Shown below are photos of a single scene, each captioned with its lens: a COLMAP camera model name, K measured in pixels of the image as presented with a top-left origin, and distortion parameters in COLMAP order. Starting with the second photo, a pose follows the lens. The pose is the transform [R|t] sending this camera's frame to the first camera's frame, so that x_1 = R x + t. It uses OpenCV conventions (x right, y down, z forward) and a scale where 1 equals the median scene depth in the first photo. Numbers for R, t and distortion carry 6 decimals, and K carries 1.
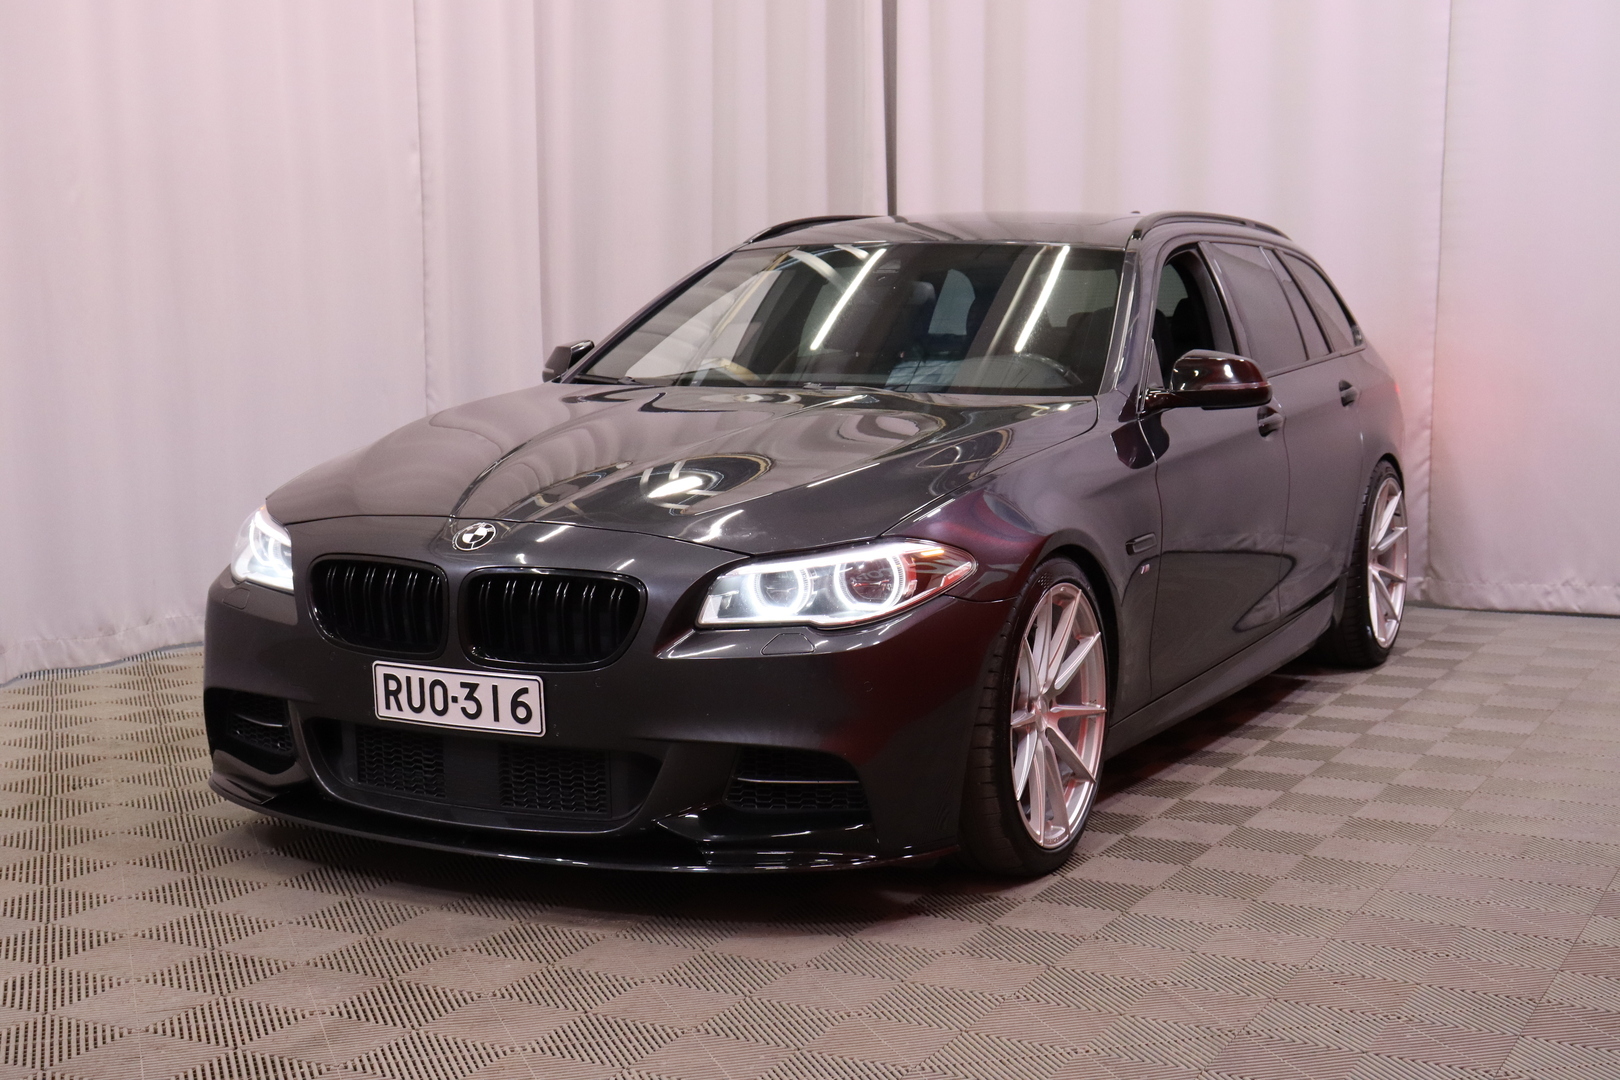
lens RADIAL K [[2229.8, 0, 823.2], [0, 2229.8, 538.1], [0, 0, 1]] dist [0.075063, 0.000000]
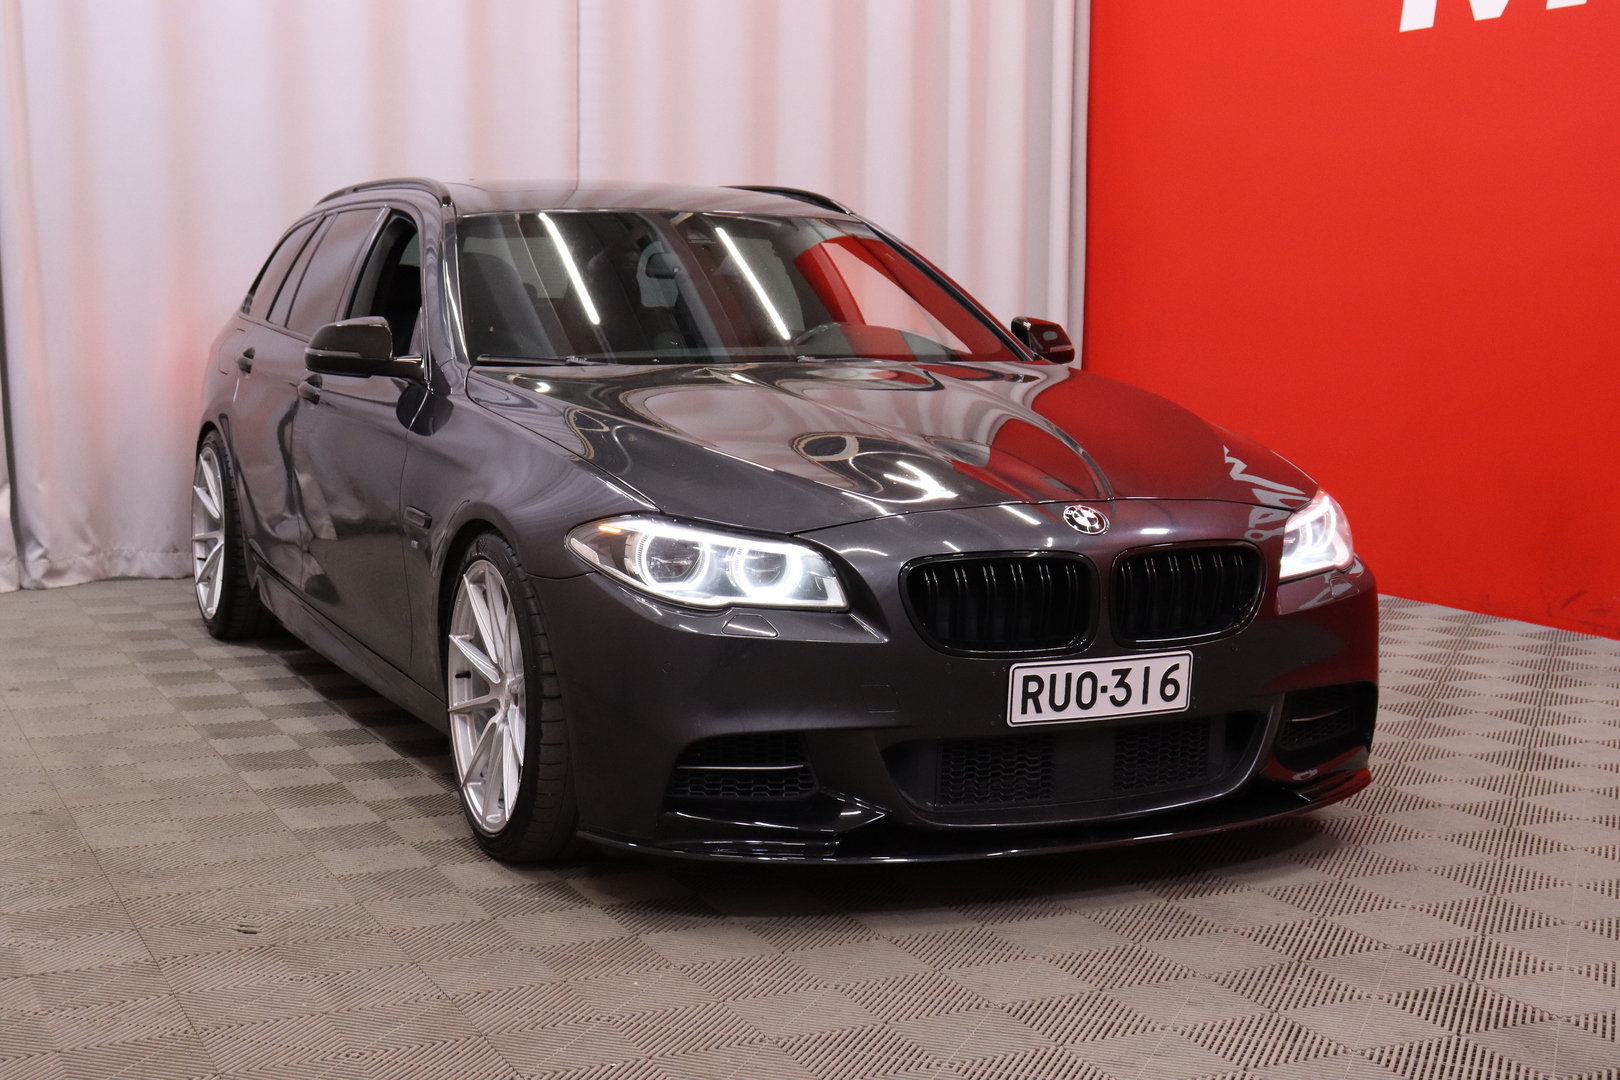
lens RADIAL K [[2229.8, 0, 817.2], [0, 2229.8, 545.0], [0, 0, 1]] dist [0.075063, 0.000000]
pose [[0.617039, -0.095335, 0.781136, -0.978818], [0.082833, 0.994989, 0.056003, -0.052990], [-0.782561, 0.030148, 0.621844, 0.496410]]
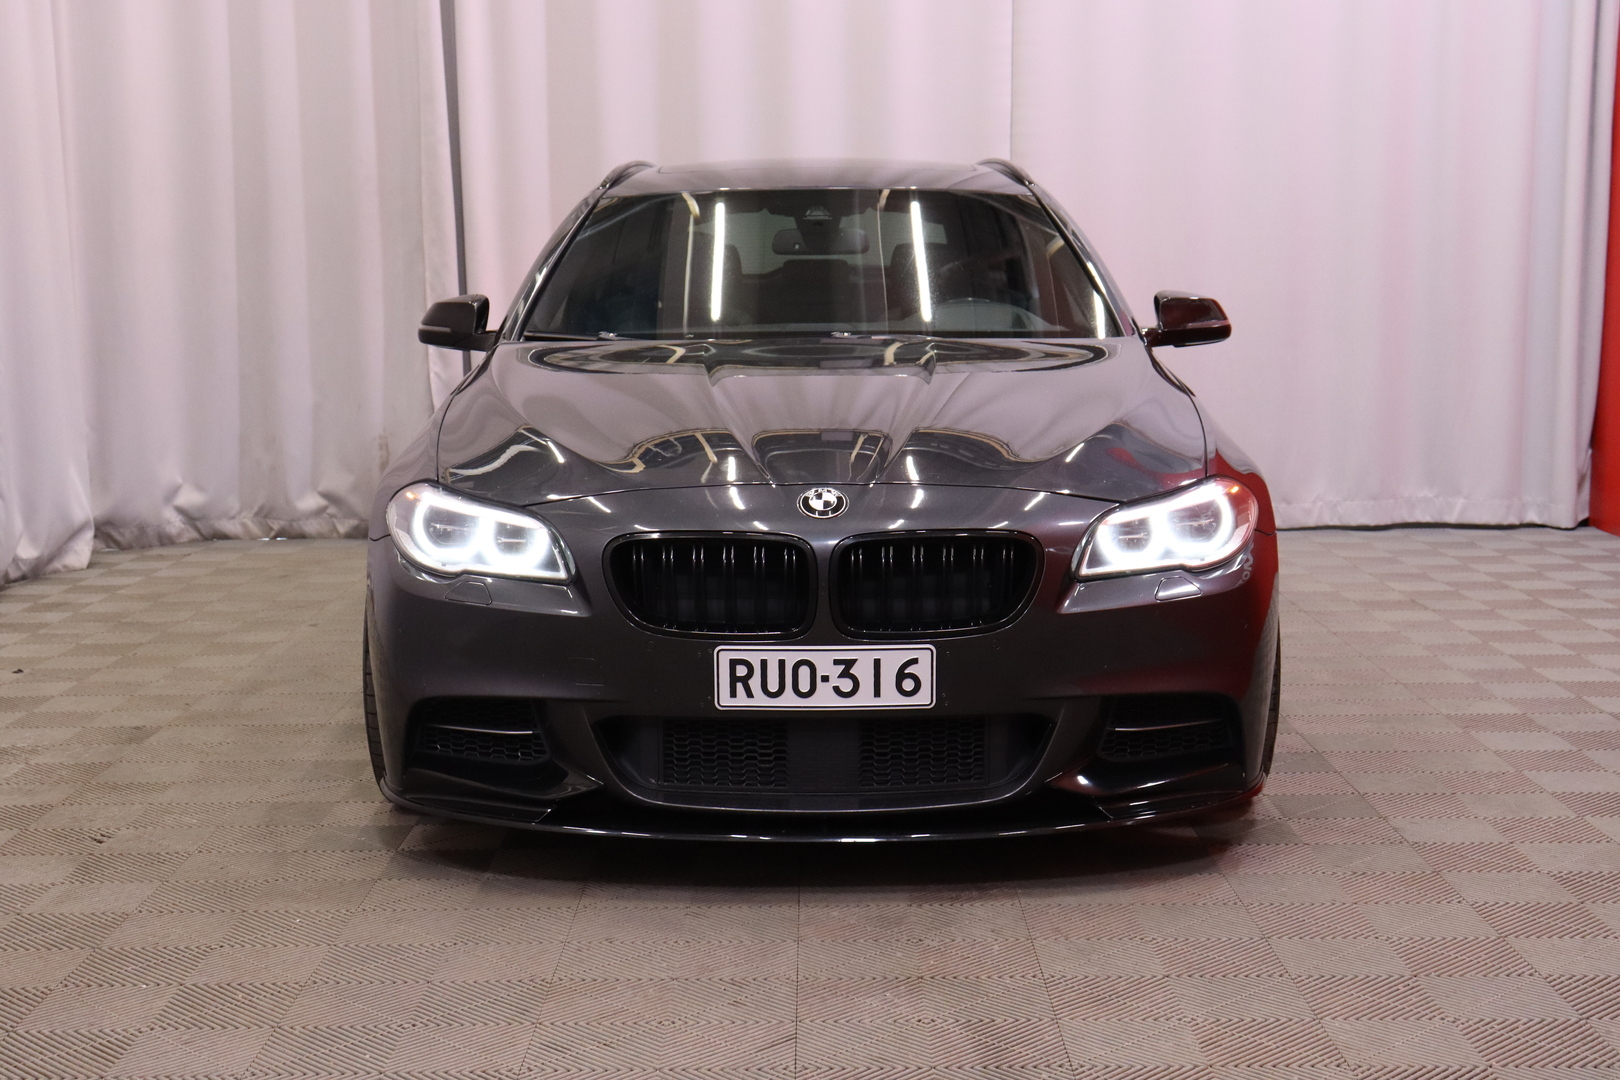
lens RADIAL K [[2229.8, 0, 822.2], [0, 2229.8, 542.5], [0, 0, 1]] dist [0.075063, 0.000000]
pose [[0.891100, -0.070626, 0.448278, -0.575355], [0.060871, 0.997491, 0.036152, -0.017876], [-0.449707, -0.004928, 0.893163, 0.171060]]
